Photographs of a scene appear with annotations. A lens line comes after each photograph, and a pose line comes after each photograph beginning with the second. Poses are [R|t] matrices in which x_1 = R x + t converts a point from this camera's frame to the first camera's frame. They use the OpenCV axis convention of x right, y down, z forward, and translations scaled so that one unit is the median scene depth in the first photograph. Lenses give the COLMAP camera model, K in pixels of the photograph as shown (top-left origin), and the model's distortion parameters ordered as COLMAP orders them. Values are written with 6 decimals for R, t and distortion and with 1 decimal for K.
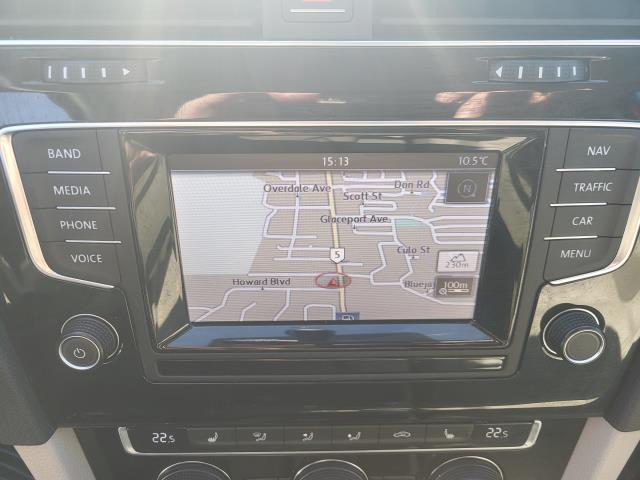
lens RADIAL K [[477.1, 0, 320.9], [0, 477.1, 239.1], [0, 0, 1]] dist [0.025382, -0.012112]
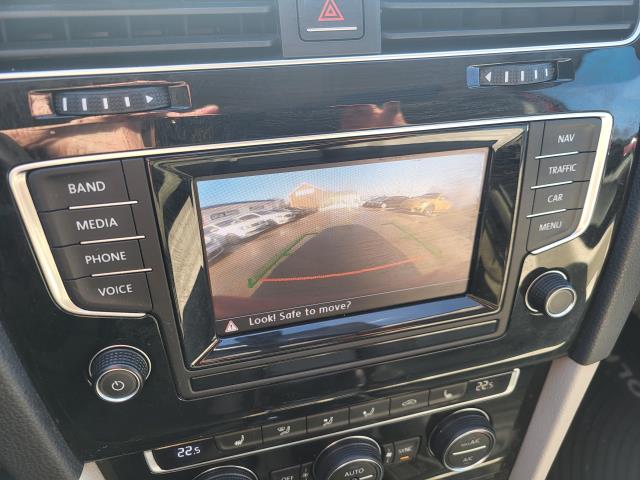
lens RADIAL K [[477.1, 0, 319.3], [0, 477.1, 240.7], [0, 0, 1]] dist [0.025382, -0.012112]
pose [[0.972243, -0.123828, 0.198522, -0.257803], [0.113668, 0.991593, 0.061827, -0.070729], [-0.204509, -0.037545, 0.978144, -0.036955]]
